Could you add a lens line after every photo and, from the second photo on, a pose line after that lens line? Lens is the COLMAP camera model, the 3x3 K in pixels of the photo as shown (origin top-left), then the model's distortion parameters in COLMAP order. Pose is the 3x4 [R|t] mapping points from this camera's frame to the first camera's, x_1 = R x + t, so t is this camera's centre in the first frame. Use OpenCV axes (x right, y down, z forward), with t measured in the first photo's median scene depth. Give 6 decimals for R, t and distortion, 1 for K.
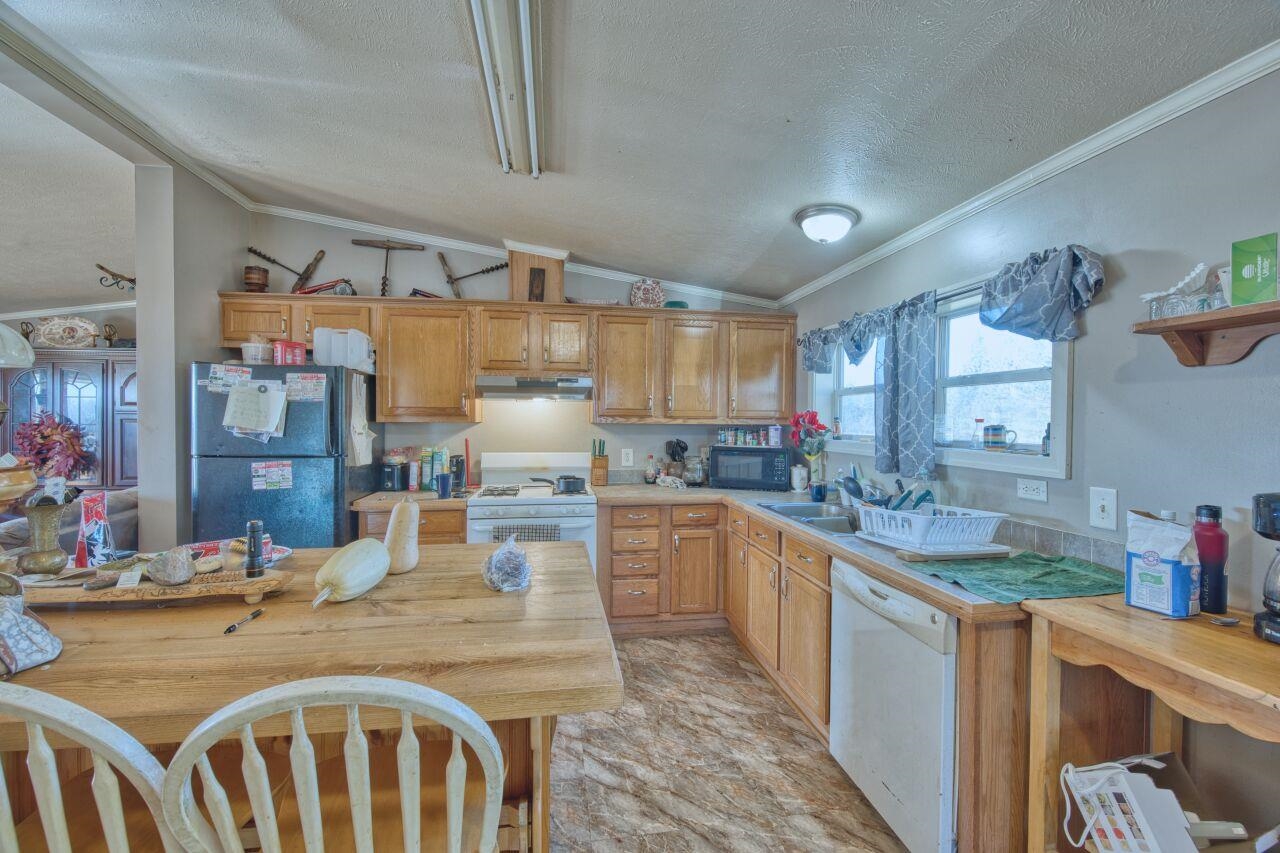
lens RADIAL K [[525.1, 0, 640.0], [0, 525.1, 426.5], [0, 0, 1]] dist [-0.051725, 0.000259]
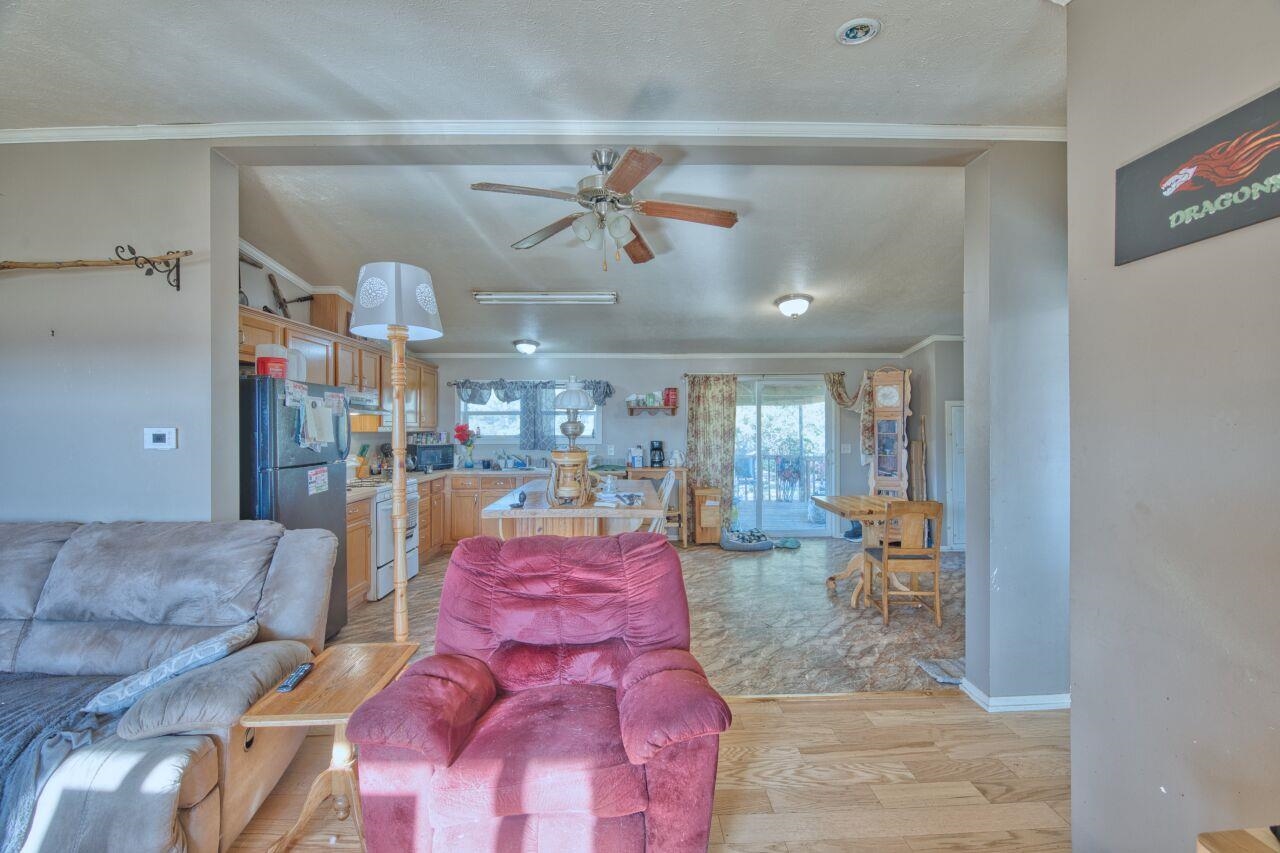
lens RADIAL K [[525.1, 0, 640.0], [0, 525.1, 426.5], [0, 0, 1]] dist [-0.051725, 0.000259]
pose [[0.140615, -0.002369, 0.990062, -1.760695], [0.011473, 0.999934, 0.000763, -0.017624], [-0.989998, 0.011252, 0.140633, 0.129951]]
